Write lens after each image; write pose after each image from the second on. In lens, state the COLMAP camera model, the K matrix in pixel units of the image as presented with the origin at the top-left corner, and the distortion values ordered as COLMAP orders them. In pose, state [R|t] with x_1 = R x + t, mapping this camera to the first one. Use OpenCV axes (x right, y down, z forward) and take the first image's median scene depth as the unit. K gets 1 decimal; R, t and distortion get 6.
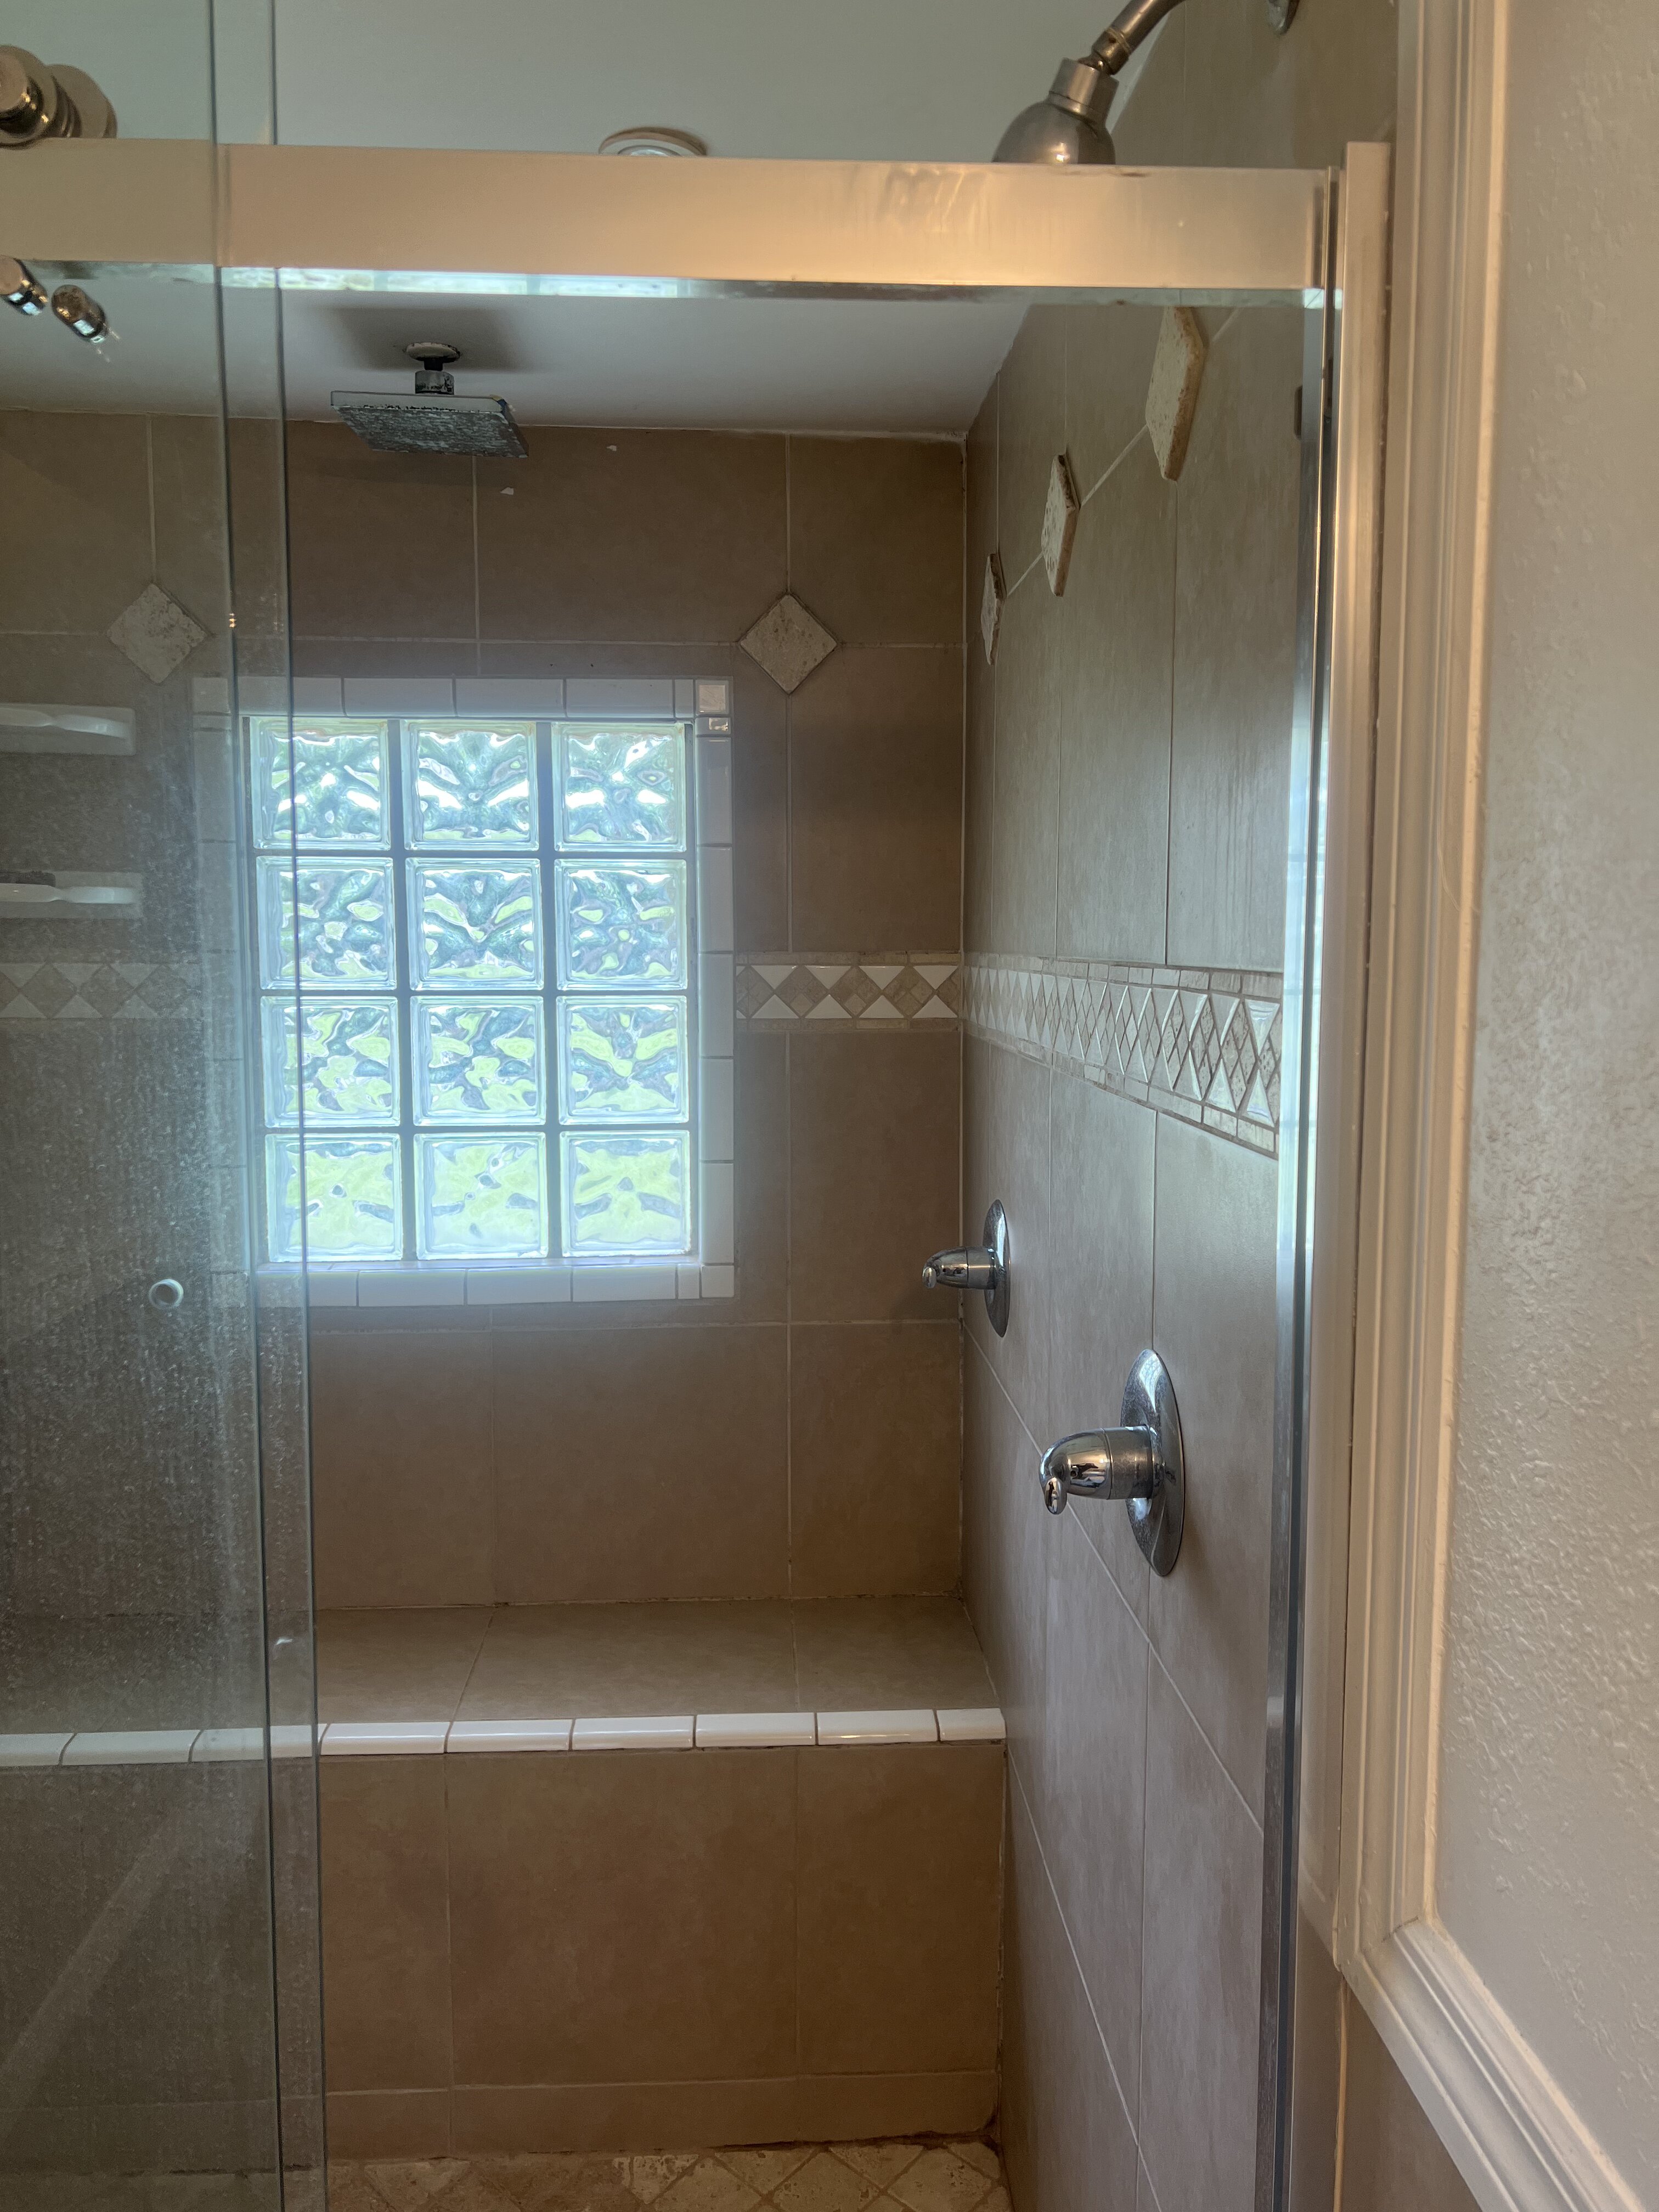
lens RADIAL K [[1685.1, 0, 833.9], [0, 1685.1, 1078.8], [0, 0, 1]] dist [0.052285, -0.059957]
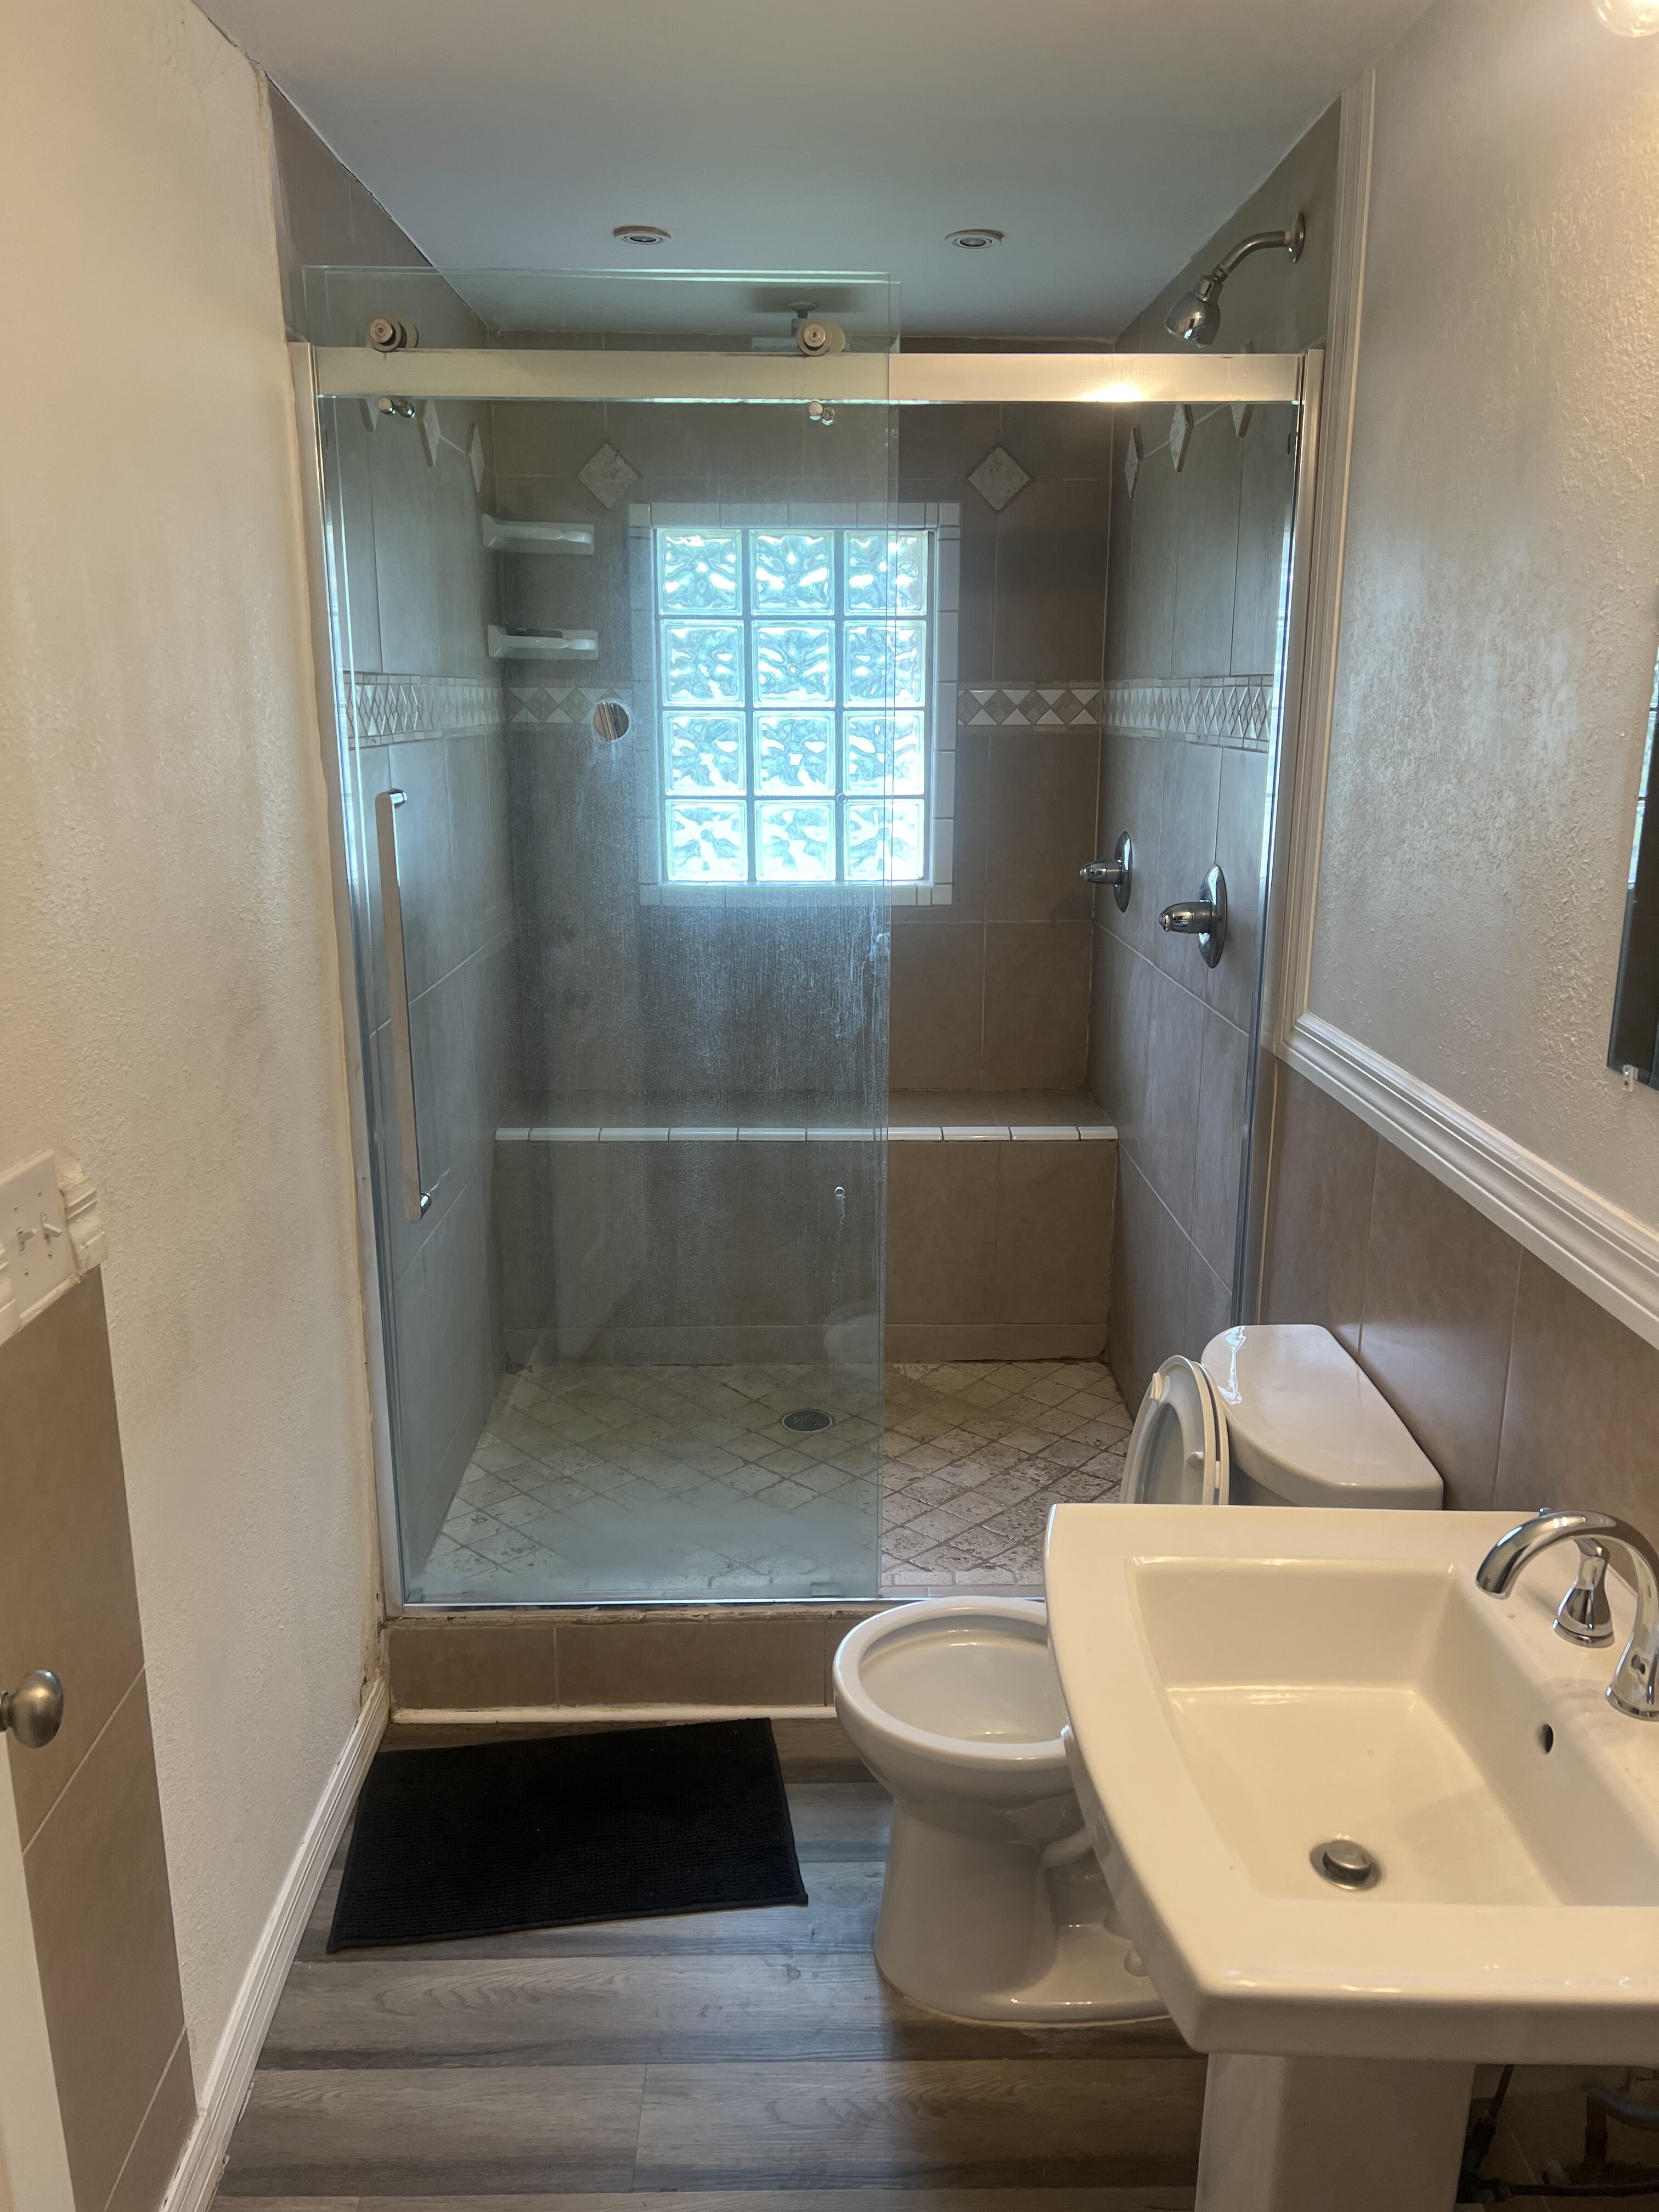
lens RADIAL K [[1685.1, 0, 835.0], [0, 1685.1, 1136.5], [0, 0, 1]] dist [0.052285, -0.059957]
pose [[0.999440, 0.007415, -0.032634, -0.124580], [-0.001733, 0.985303, 0.170808, 0.078307], [0.033421, -0.170655, 0.984764, -0.672798]]
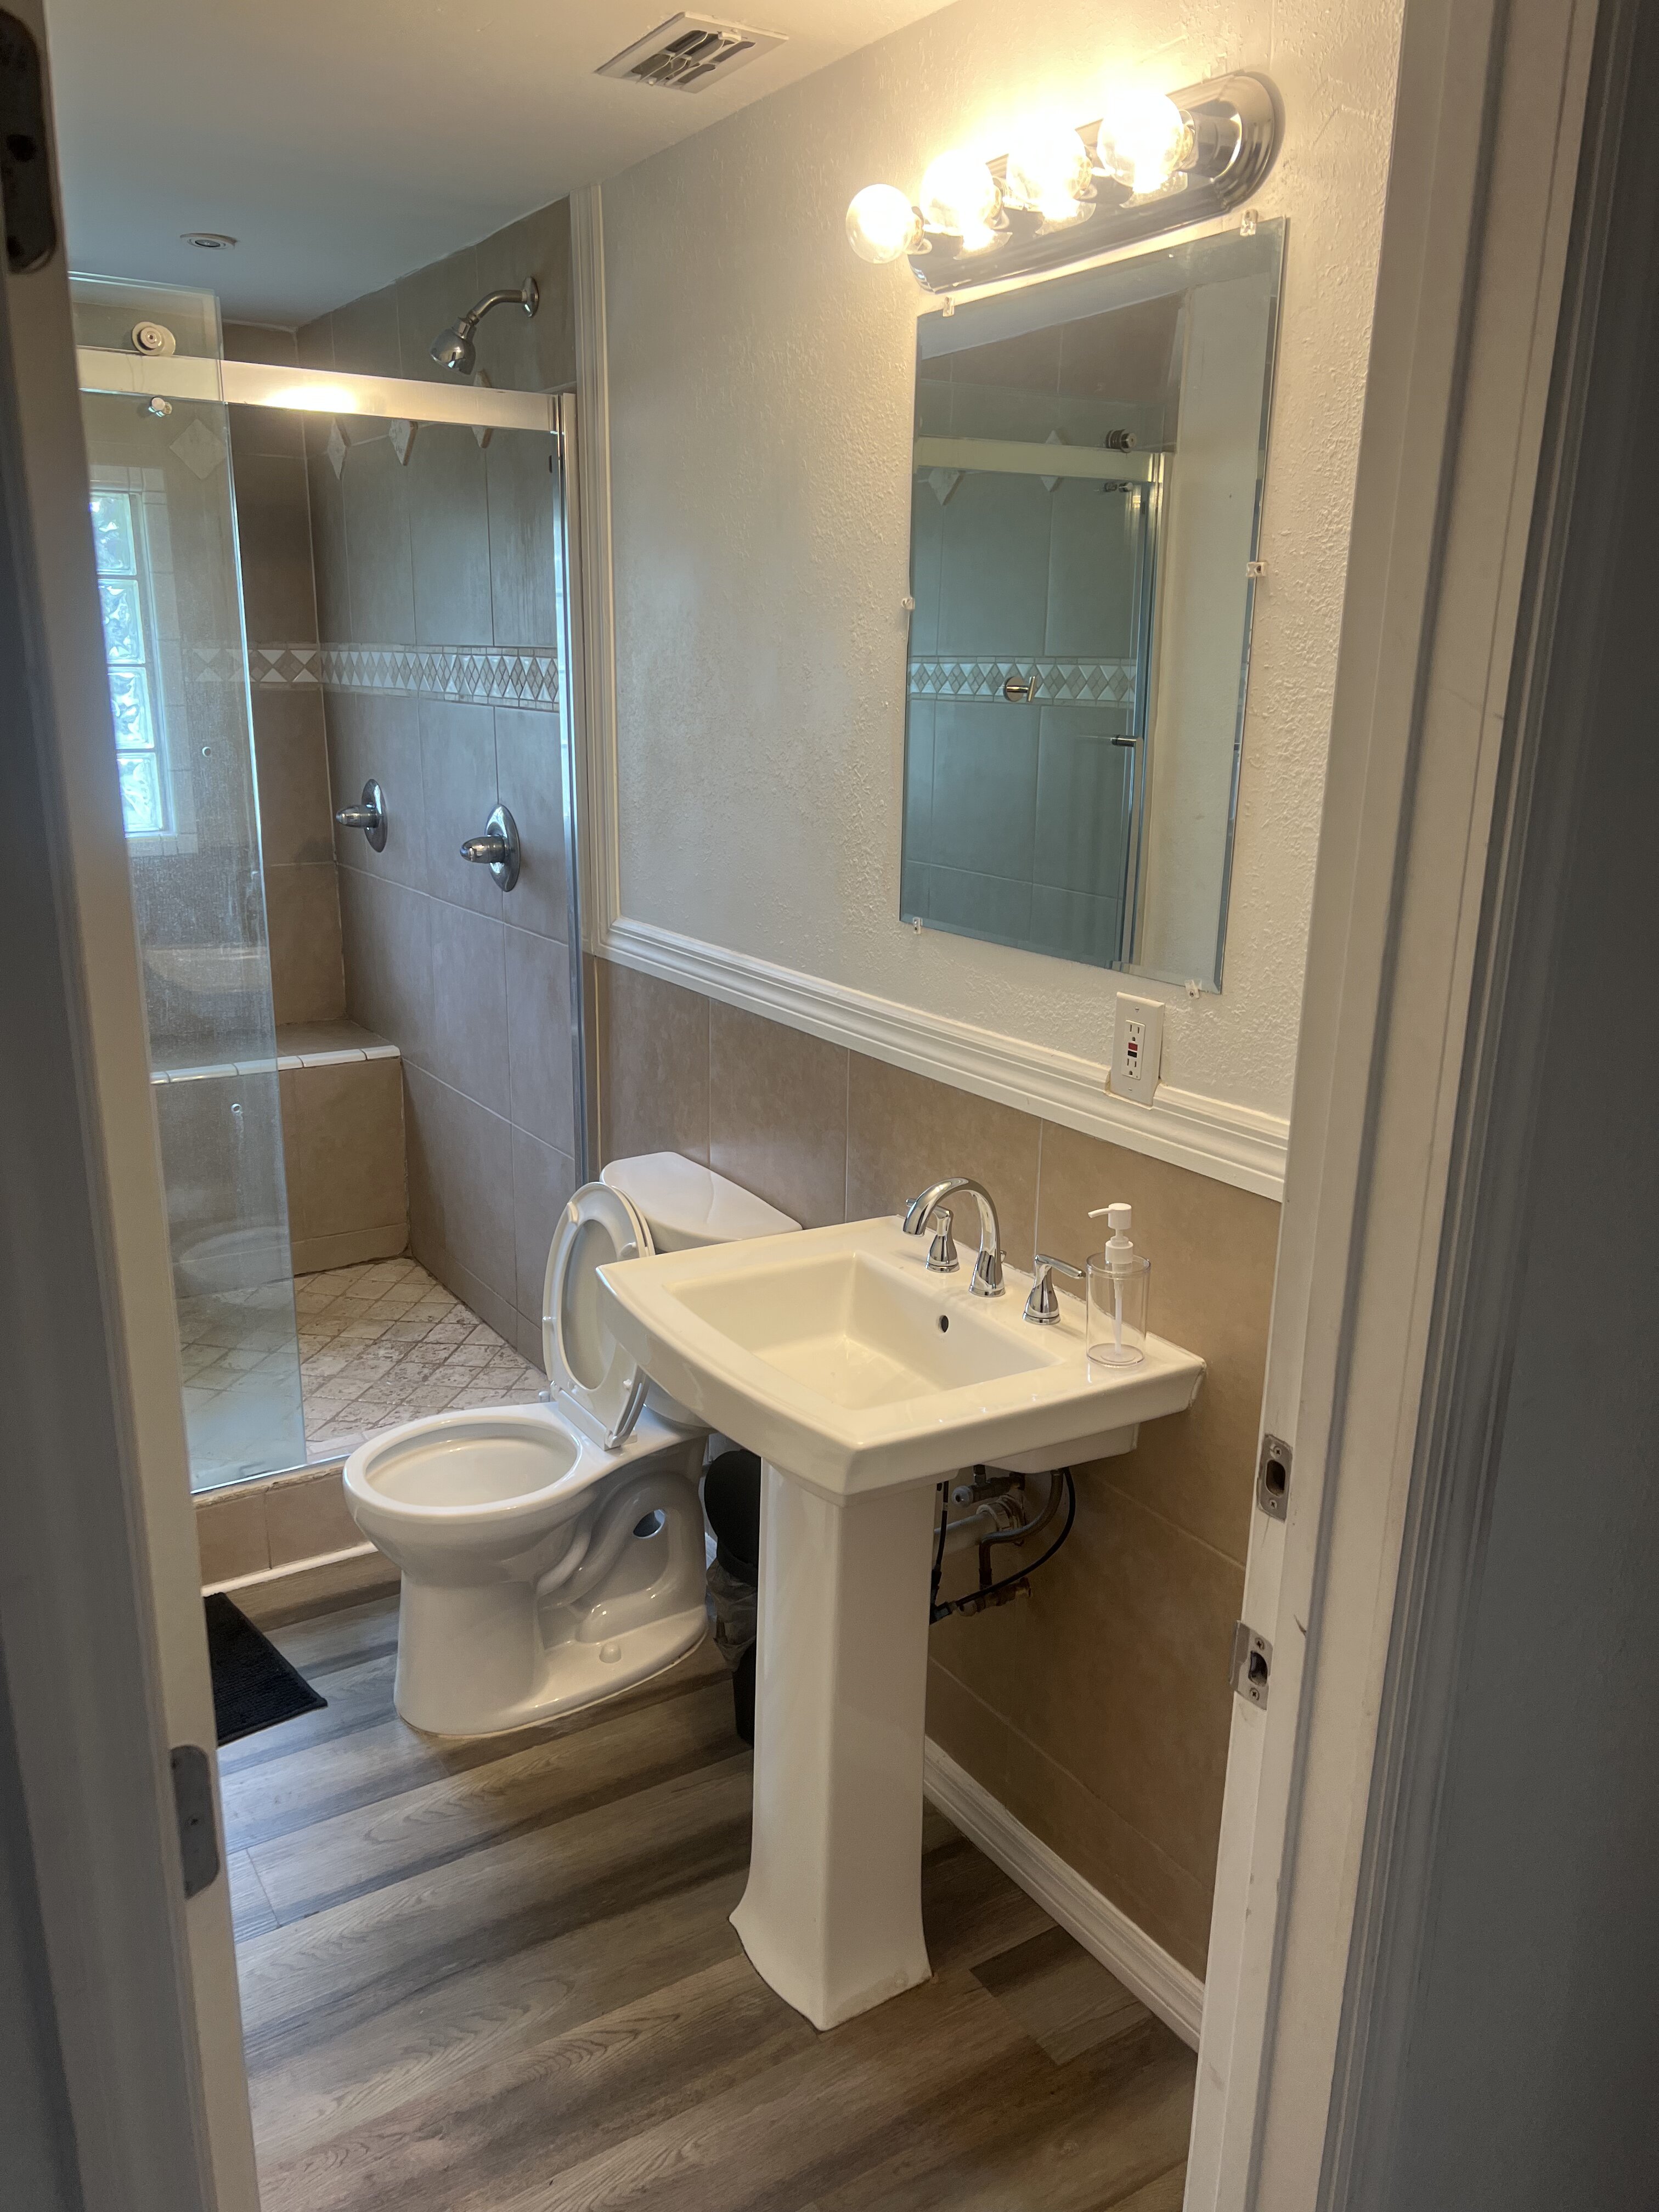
lens RADIAL K [[1685.1, 0, 855.0], [0, 1685.1, 1143.9], [0, 0, 1]] dist [0.052285, -0.059957]
pose [[0.865846, -0.128338, 0.483570, -0.371627], [0.028091, 0.977485, 0.209124, 0.082059], [-0.499521, -0.167486, 0.849957, -0.876962]]
